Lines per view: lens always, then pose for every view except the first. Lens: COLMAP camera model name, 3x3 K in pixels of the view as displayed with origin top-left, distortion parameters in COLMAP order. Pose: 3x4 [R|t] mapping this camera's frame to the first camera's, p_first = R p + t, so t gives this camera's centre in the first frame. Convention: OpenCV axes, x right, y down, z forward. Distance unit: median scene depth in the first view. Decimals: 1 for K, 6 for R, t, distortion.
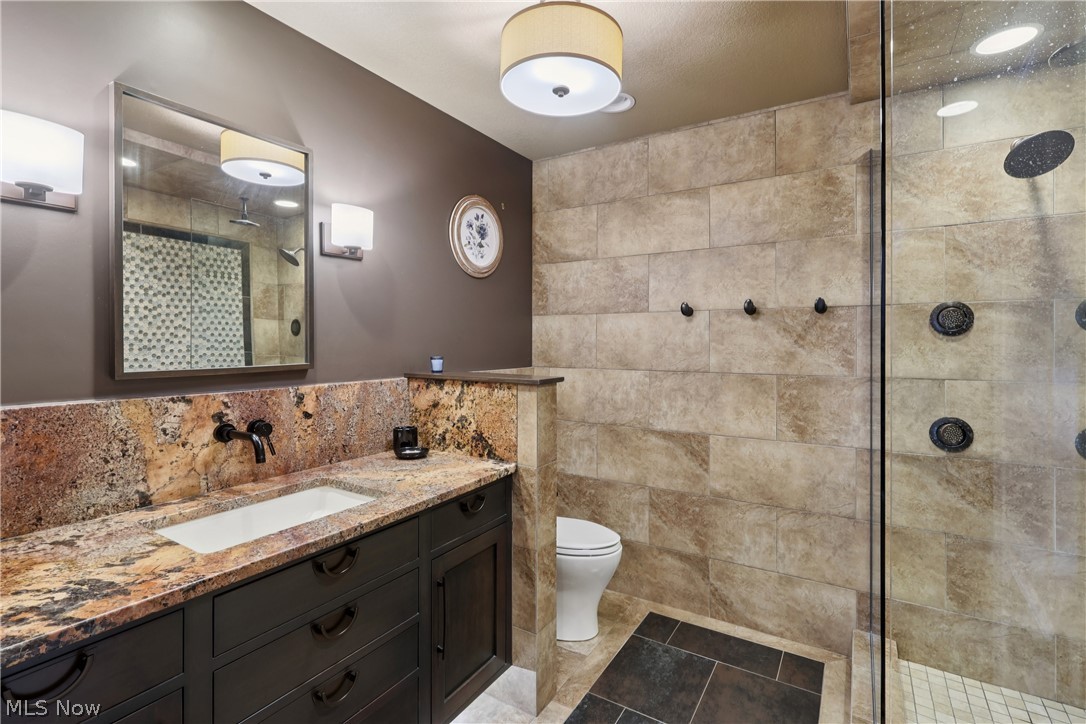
lens RADIAL K [[514.7, 0, 548.6], [0, 514.7, 338.1], [0, 0, 1]] dist [0.000297, 0.001213]
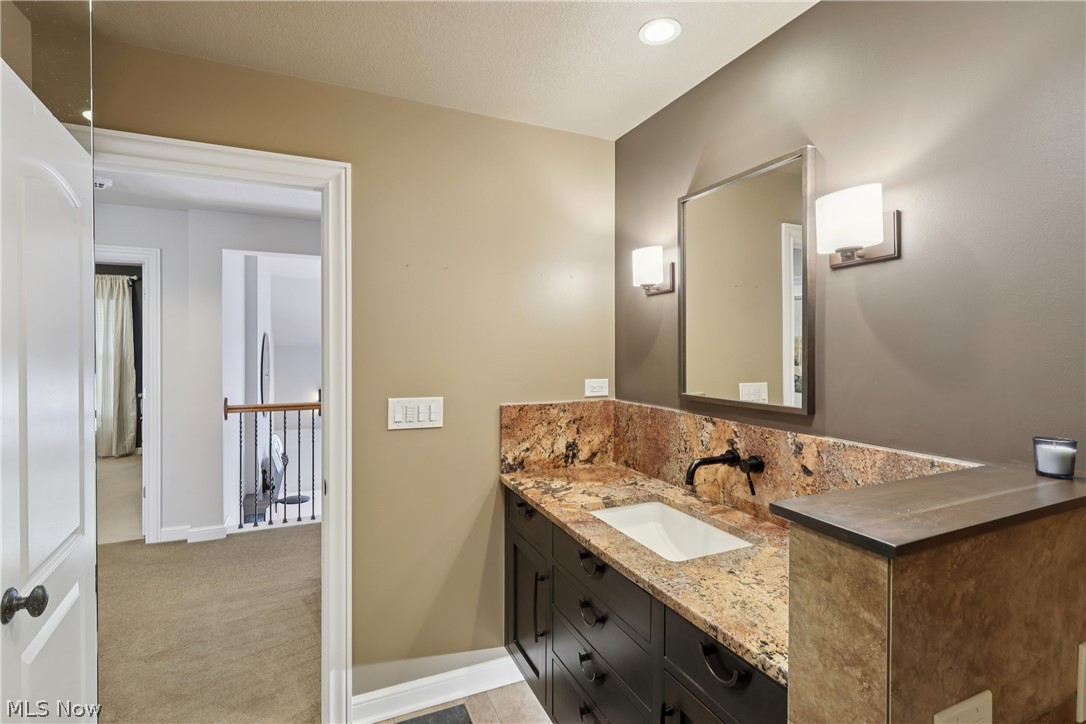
lens RADIAL K [[514.7, 0, 547.2], [0, 514.7, 354.6], [0, 0, 1]] dist [0.000297, 0.001213]
pose [[-0.570411, 0.004907, -0.821345, 0.703524], [-0.002429, 0.999968, 0.007661, -0.065754], [0.821356, 0.006365, -0.570381, 1.790568]]
